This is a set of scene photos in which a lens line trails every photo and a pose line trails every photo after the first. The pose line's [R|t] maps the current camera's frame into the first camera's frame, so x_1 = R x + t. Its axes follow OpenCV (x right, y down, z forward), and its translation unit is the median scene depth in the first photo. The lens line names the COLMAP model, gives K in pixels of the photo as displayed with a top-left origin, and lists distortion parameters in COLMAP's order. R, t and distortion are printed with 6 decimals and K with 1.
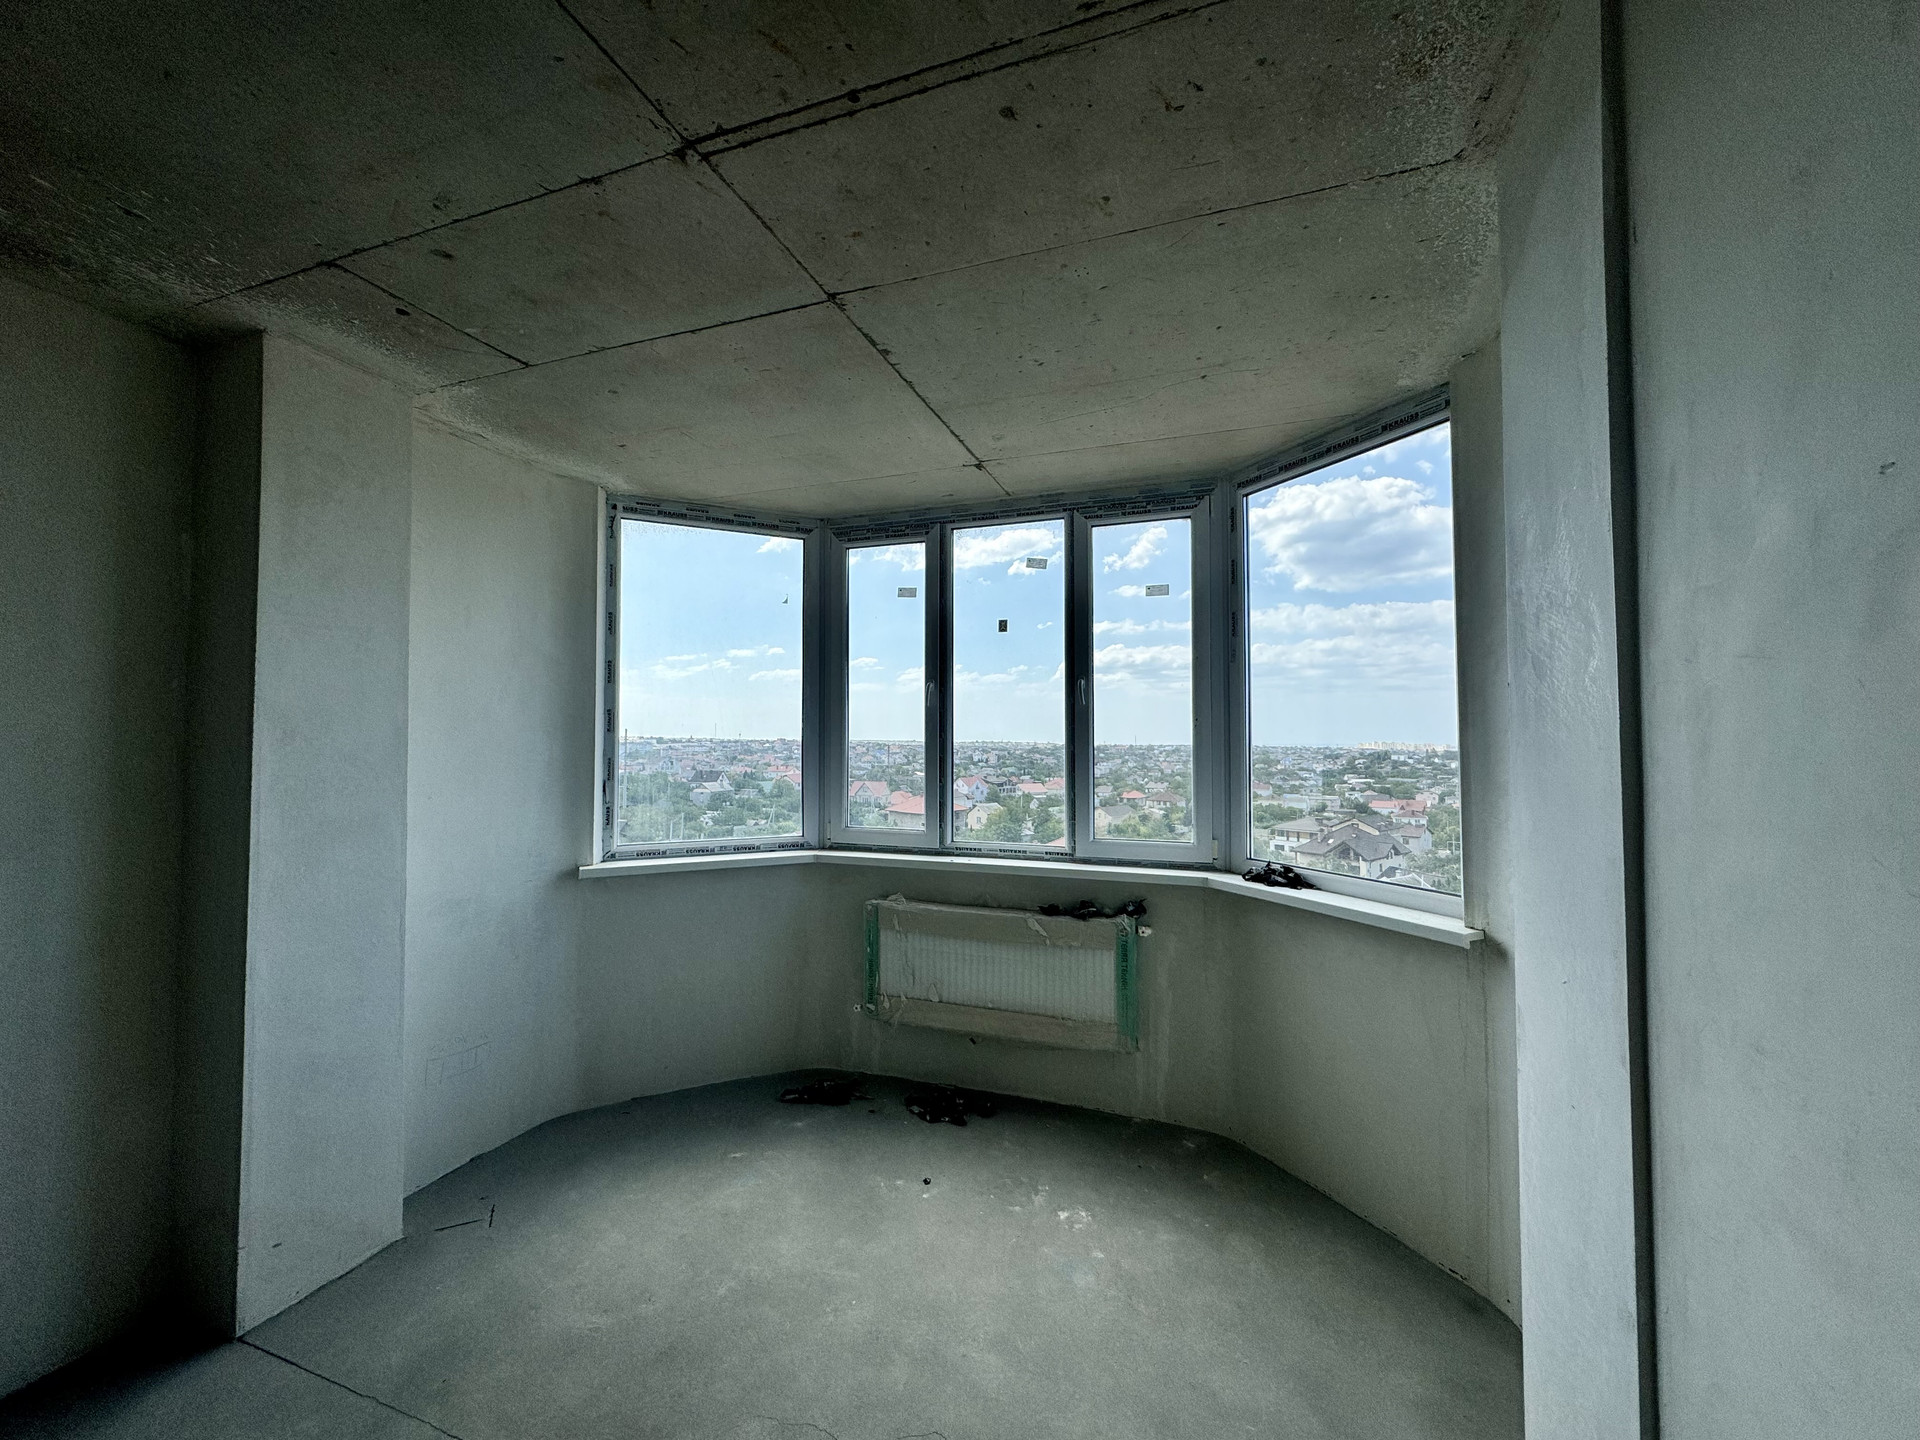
lens RADIAL K [[766.3, 0, 957.6], [0, 766.3, 728.3], [0, 0, 1]] dist [-0.002160, 0.000679]
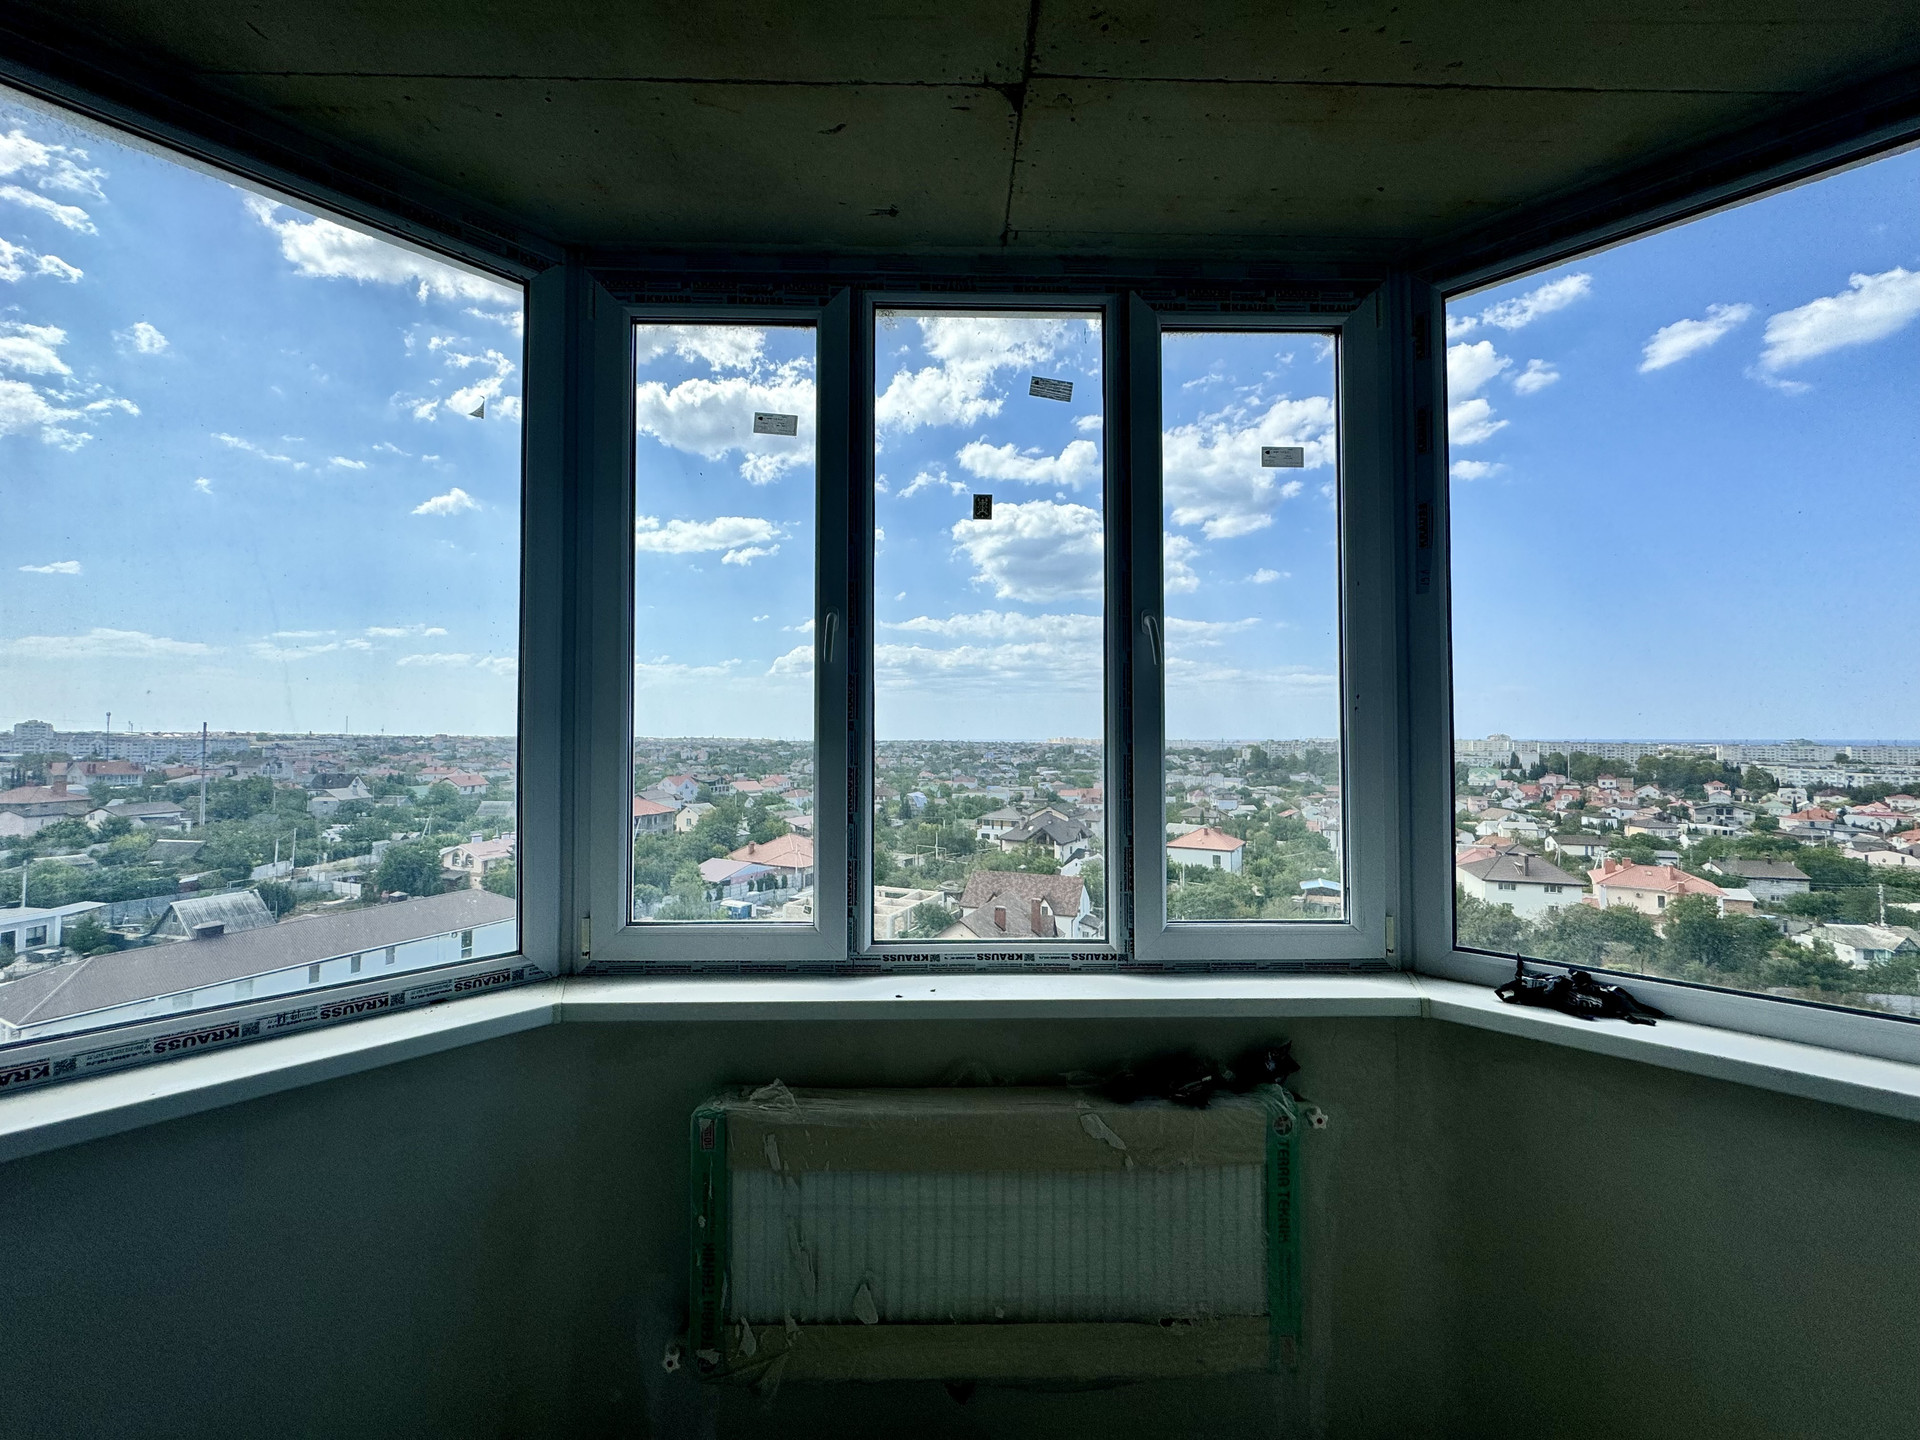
lens RADIAL K [[766.3, 0, 961.5], [0, 766.3, 717.1], [0, 0, 1]] dist [-0.002160, 0.000679]
pose [[0.932269, 0.008342, 0.361669, -0.137357], [-0.004816, 0.999932, -0.010651, 0.009981], [-0.361733, 0.008187, 0.932246, 0.543245]]
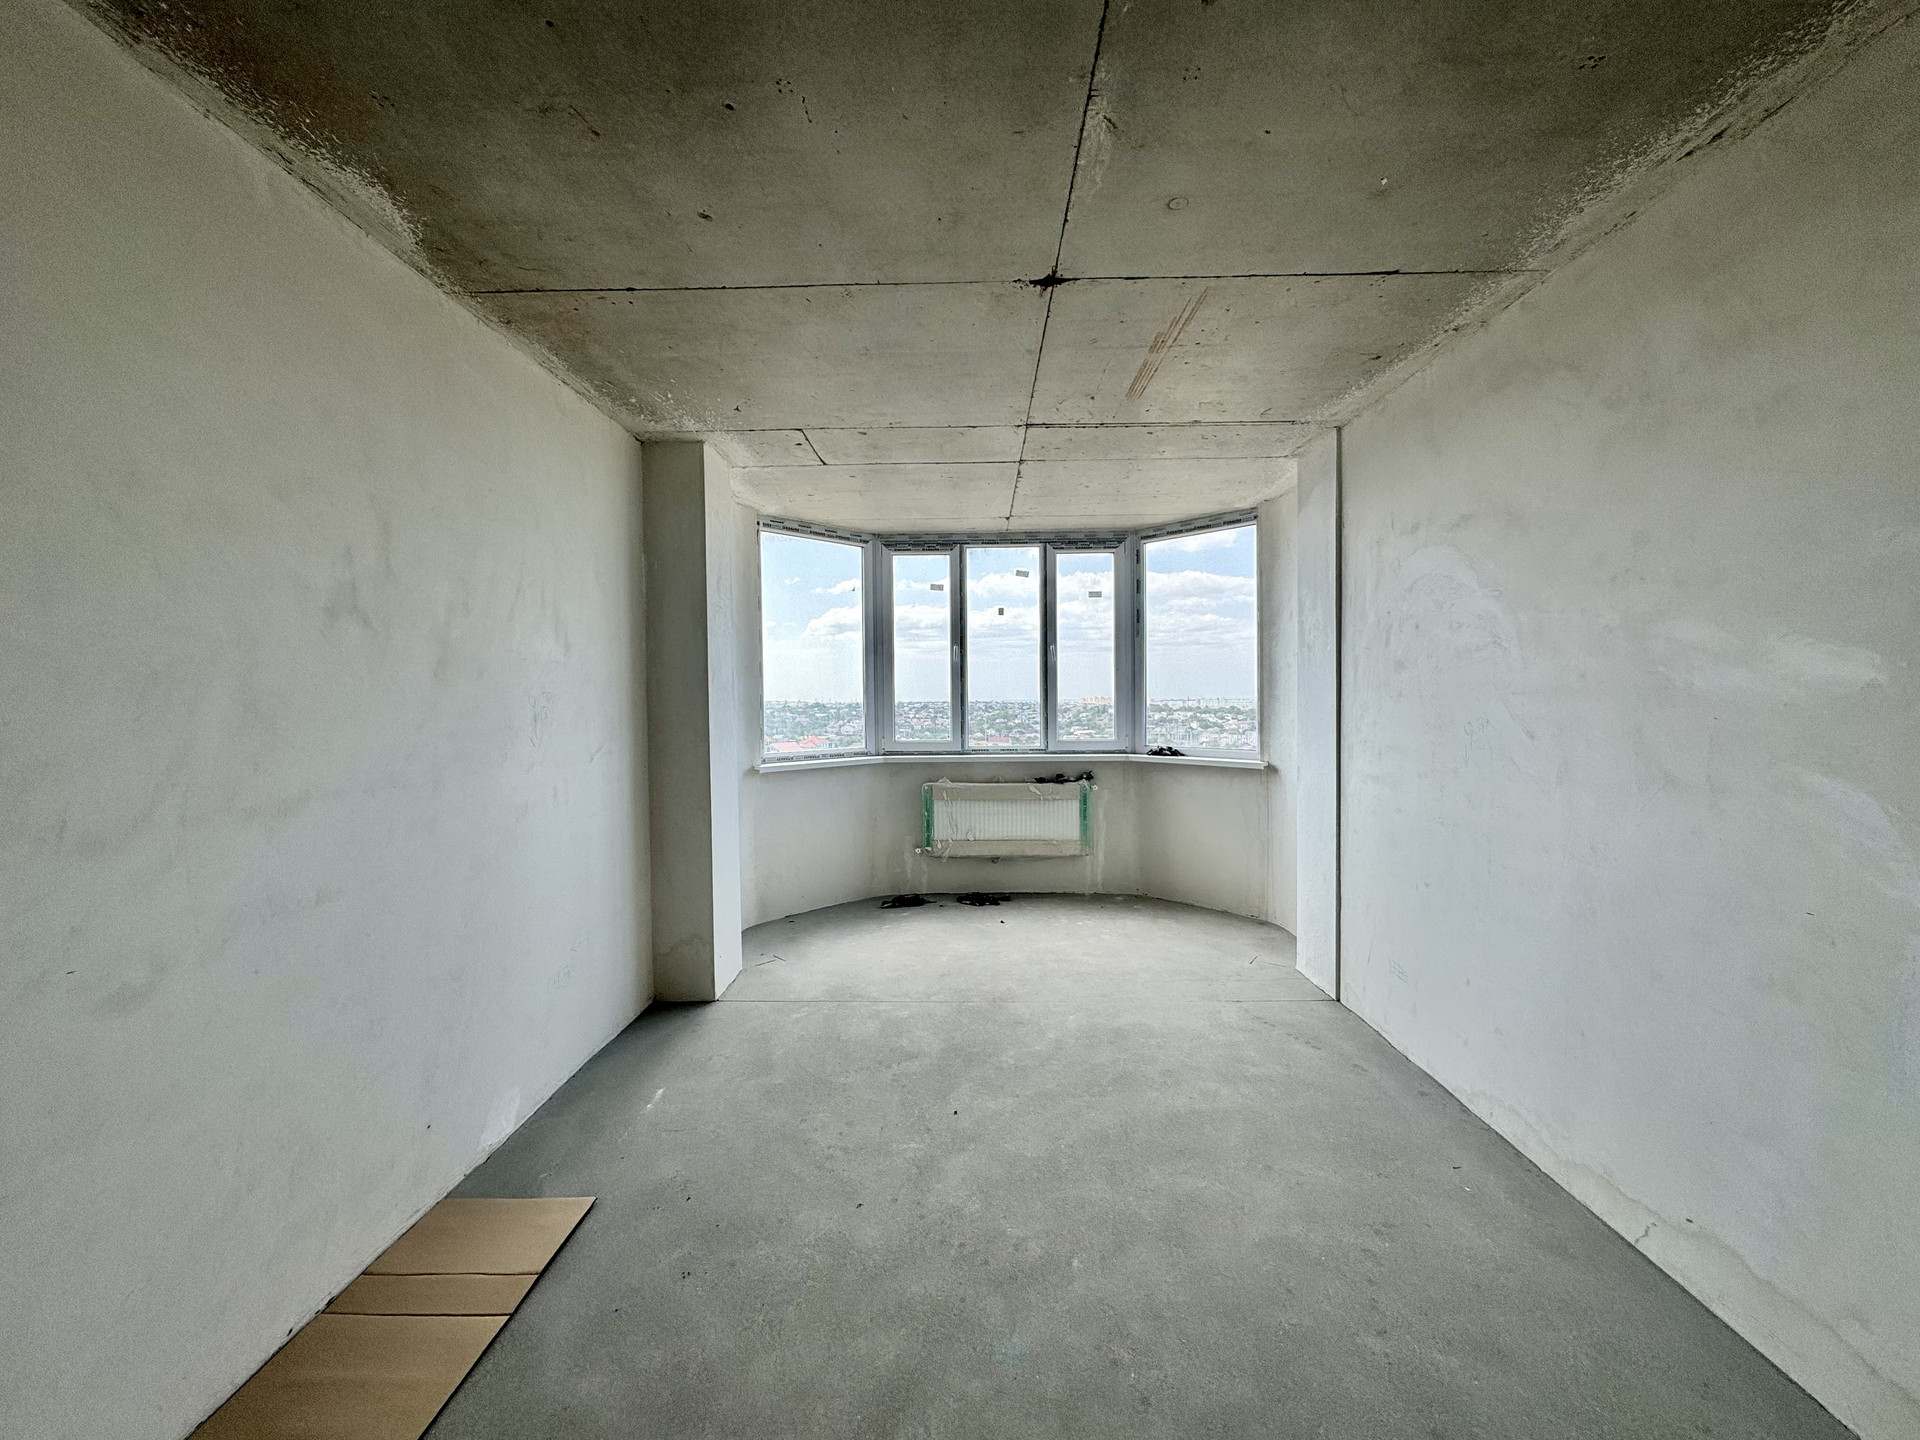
lens RADIAL K [[766.3, 0, 957.2], [0, 766.3, 733.6], [0, 0, 1]] dist [-0.002160, 0.000679]
pose [[0.948952, -0.024187, 0.314491, -0.550737], [0.004766, 0.998041, 0.062376, 0.022352], [-0.315384, -0.057693, 0.947209, -0.521513]]
